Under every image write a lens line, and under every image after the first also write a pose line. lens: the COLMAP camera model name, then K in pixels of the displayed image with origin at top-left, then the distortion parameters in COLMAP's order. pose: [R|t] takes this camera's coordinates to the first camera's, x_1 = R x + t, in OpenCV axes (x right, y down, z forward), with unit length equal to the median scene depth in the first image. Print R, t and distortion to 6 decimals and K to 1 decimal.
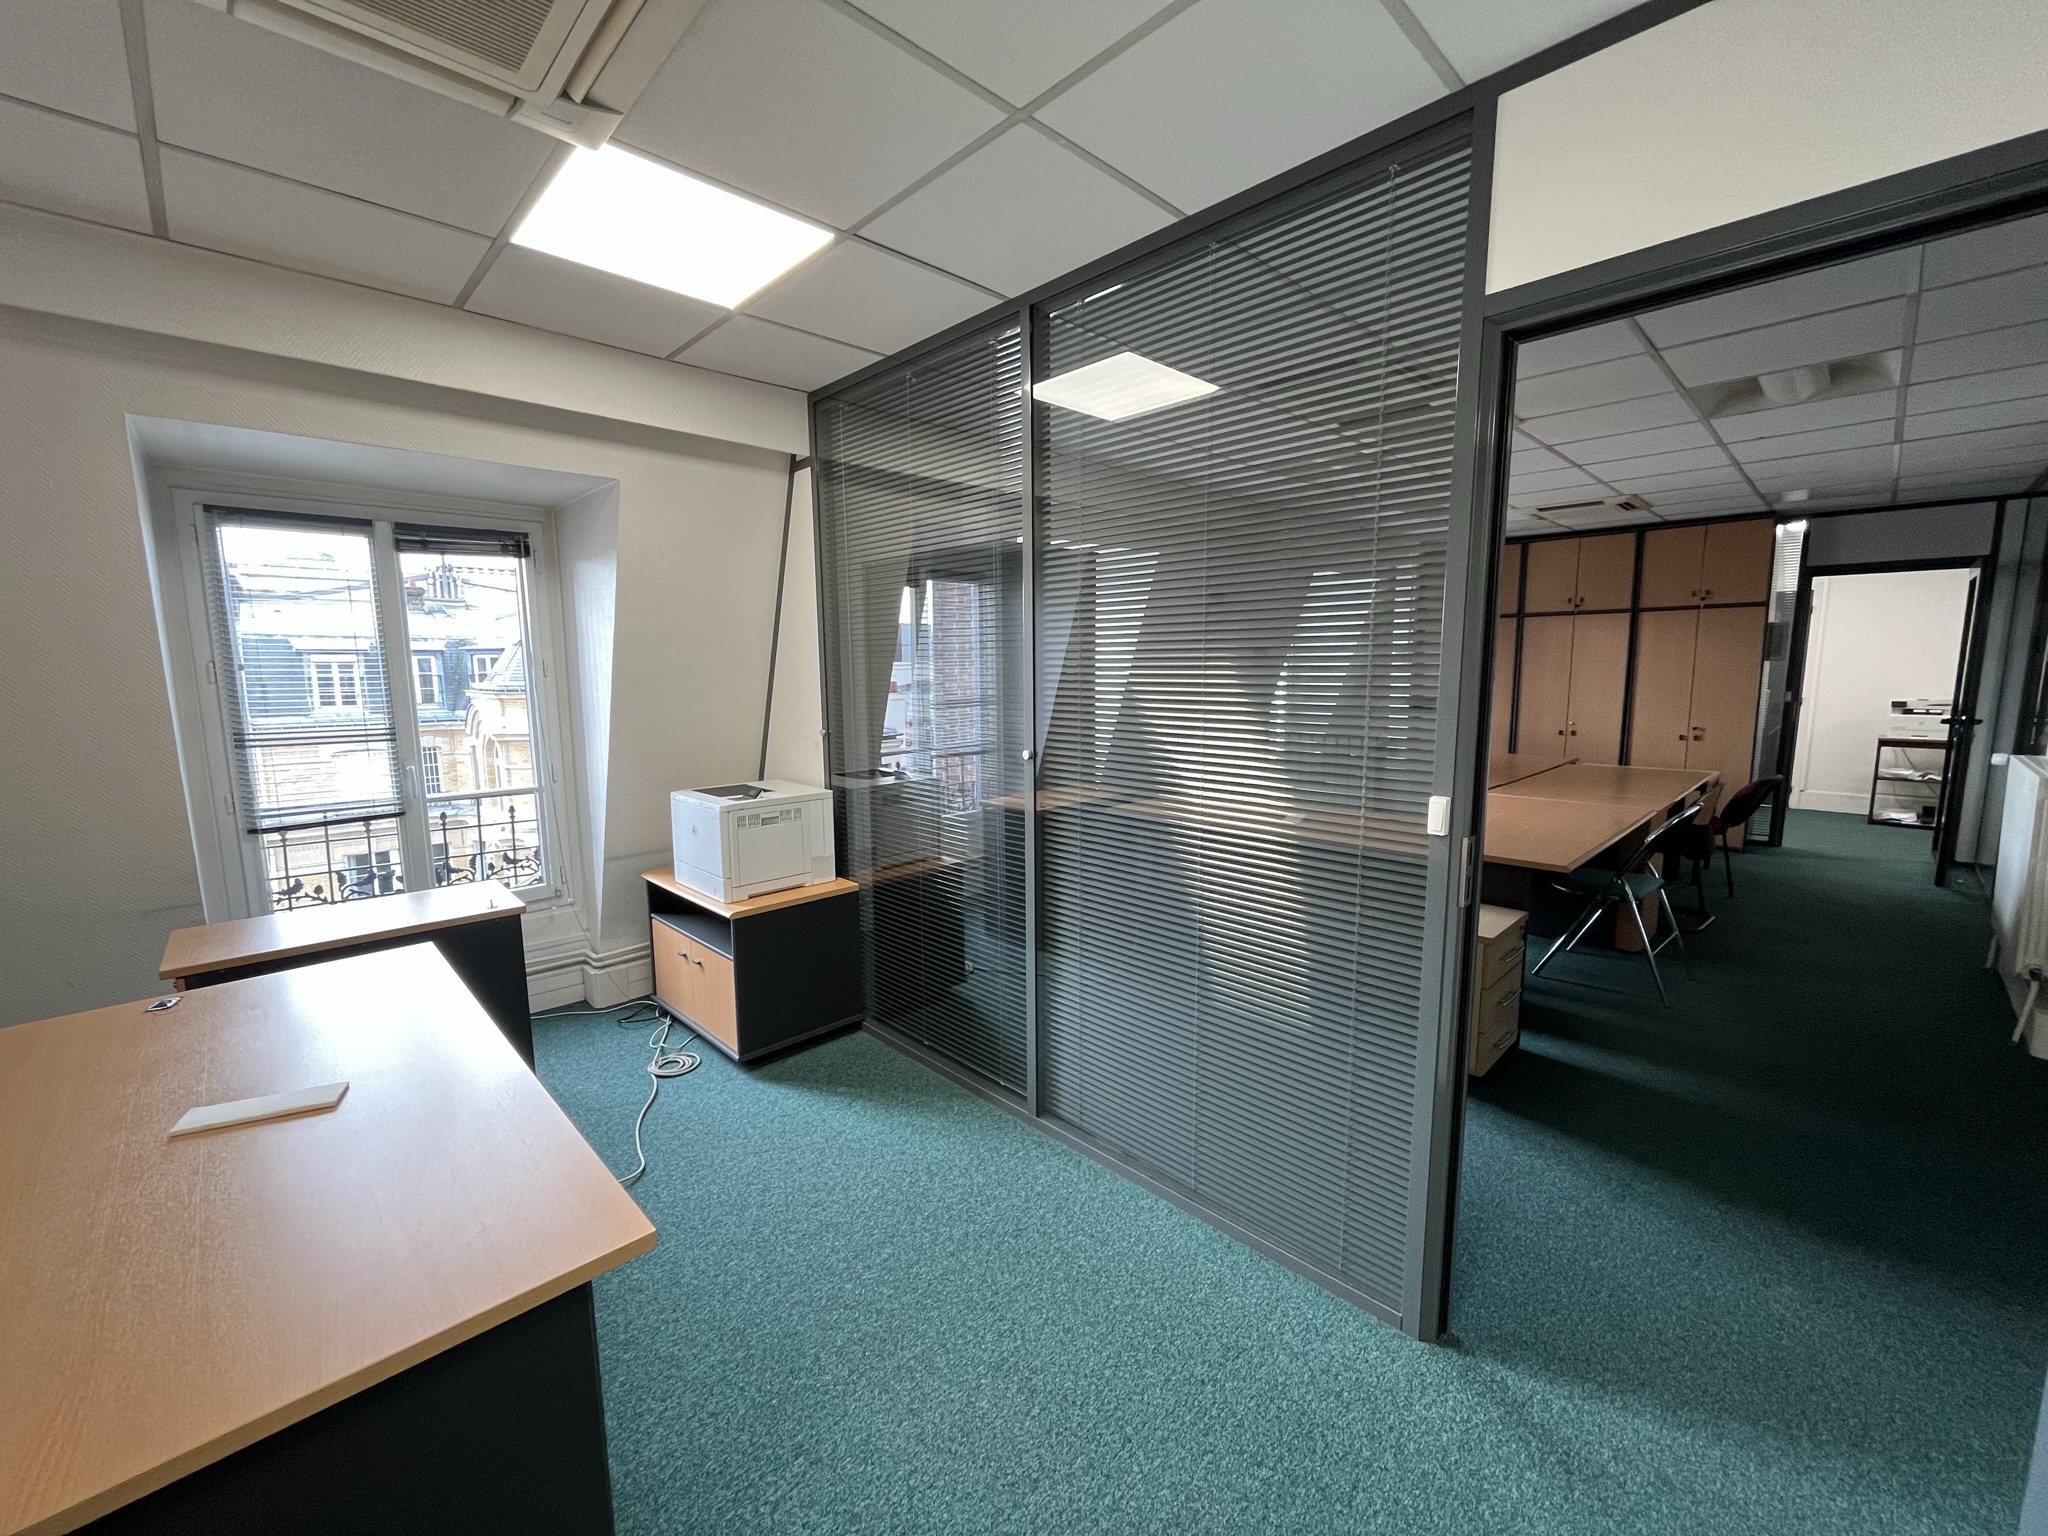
lens RADIAL K [[832.5, 0, 1001.3], [0, 832.5, 772.5], [0, 0, 1]] dist [-0.001116, -0.000032]
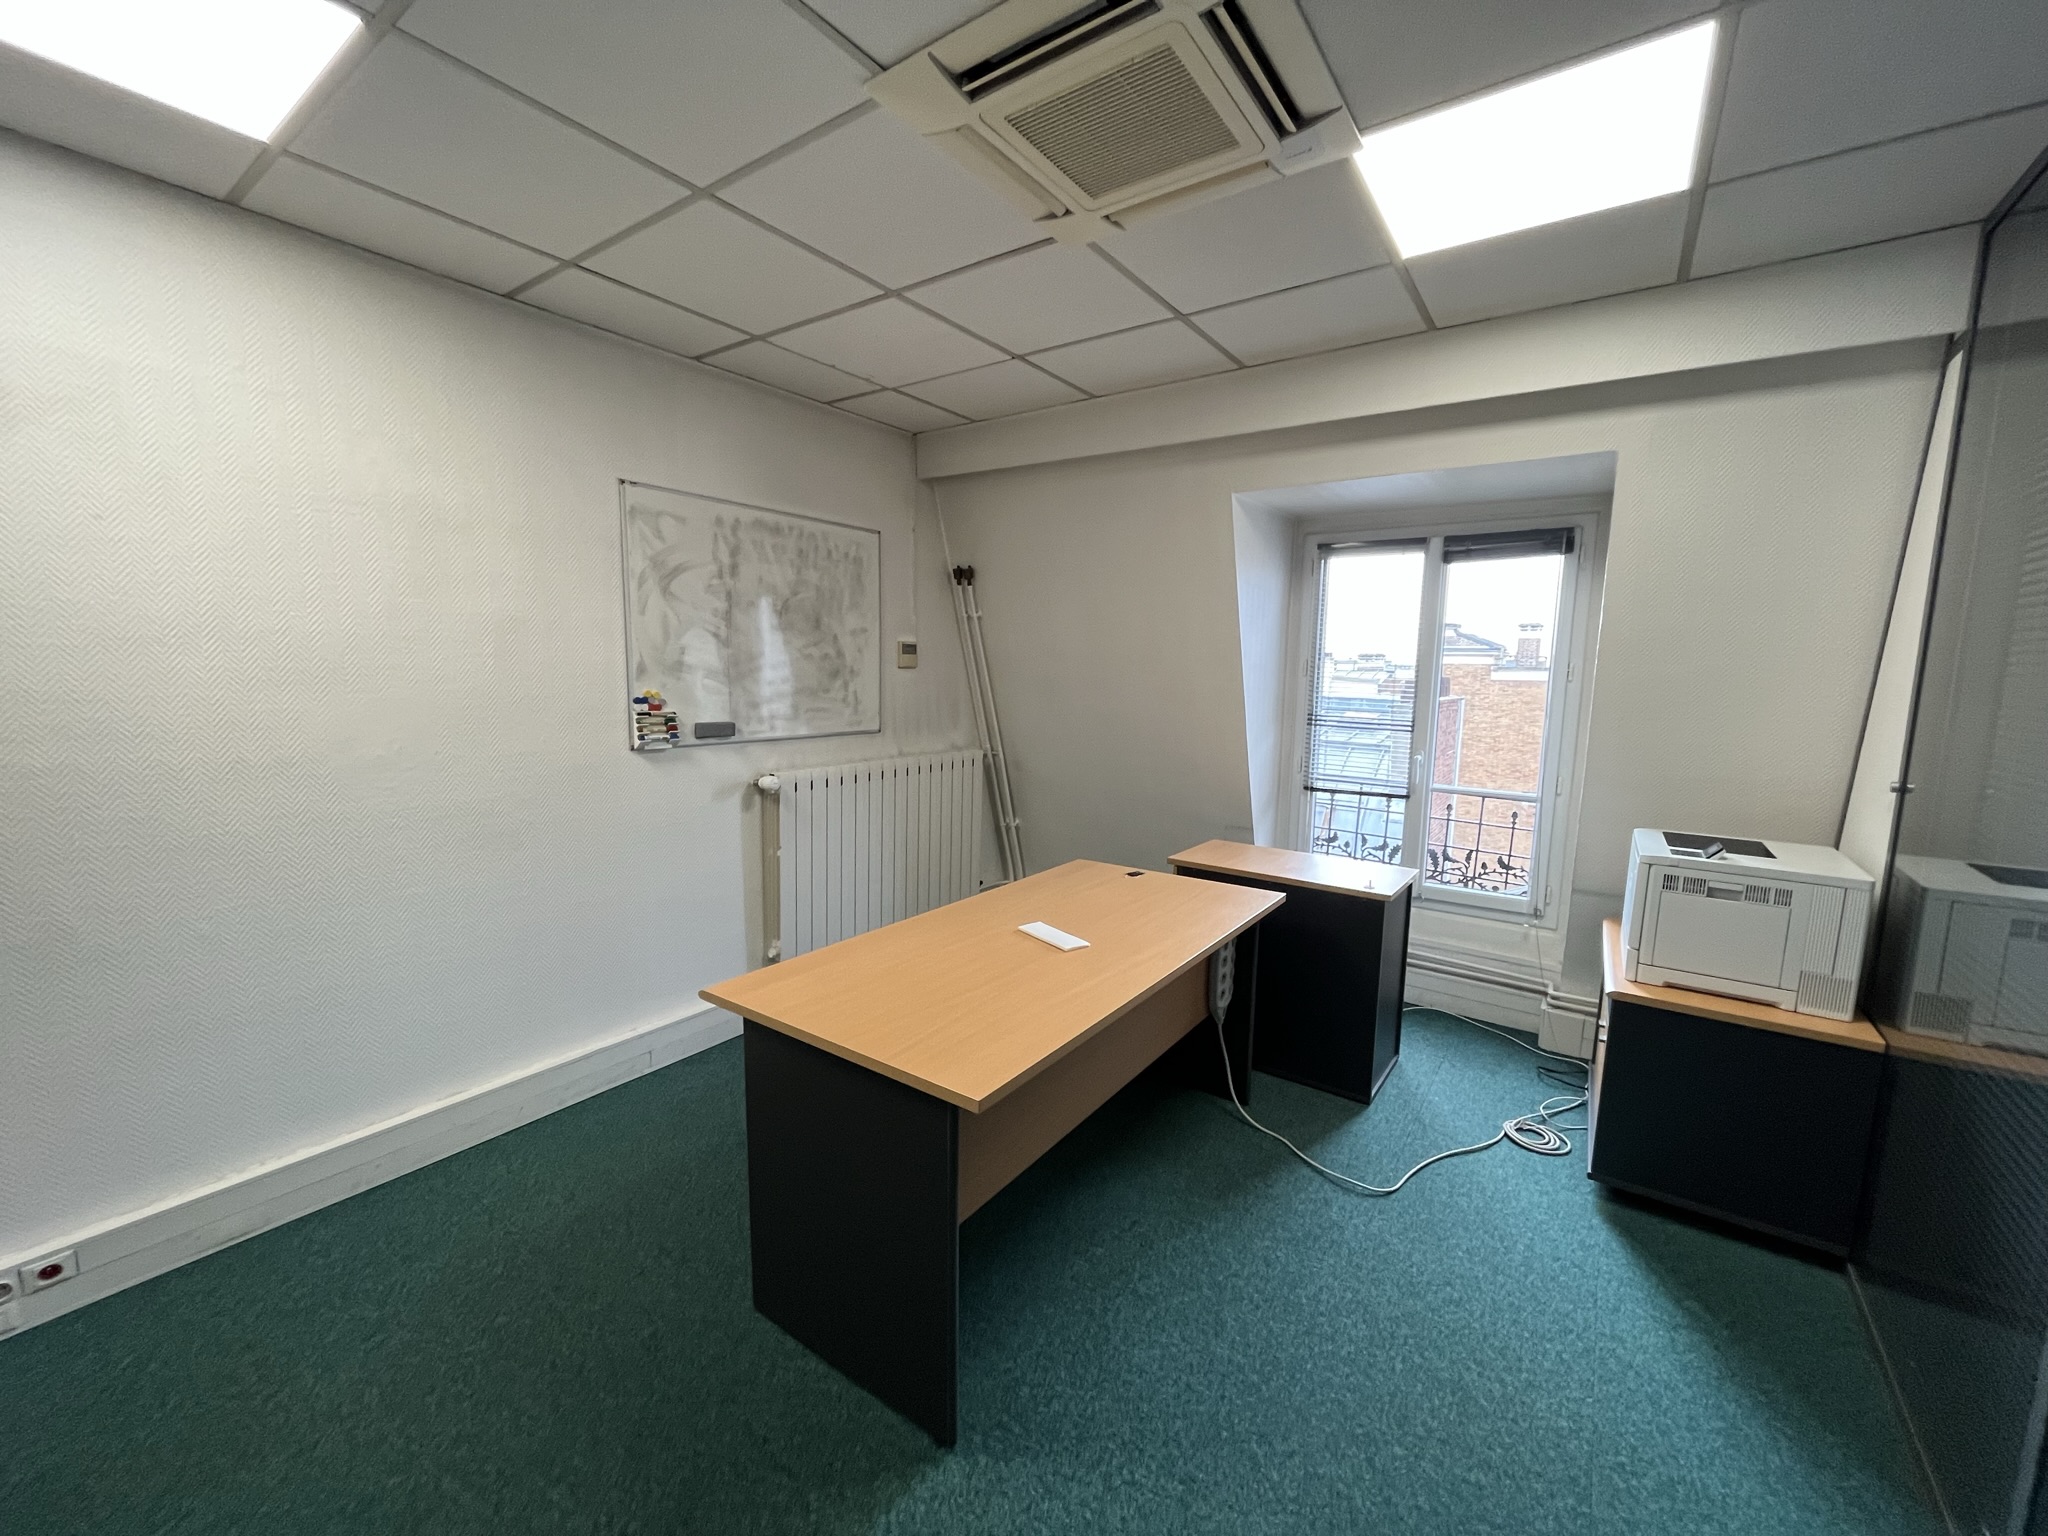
lens RADIAL K [[821.3, 0, 1017.6], [0, 821.3, 772.4], [0, 0, 1]] dist [-0.000578, 0.000048]
pose [[0.189596, 0.142896, -0.971408, 0.263744], [-0.145650, 0.982500, 0.116100, -0.036093], [0.970999, 0.119474, 0.207091, 0.258047]]
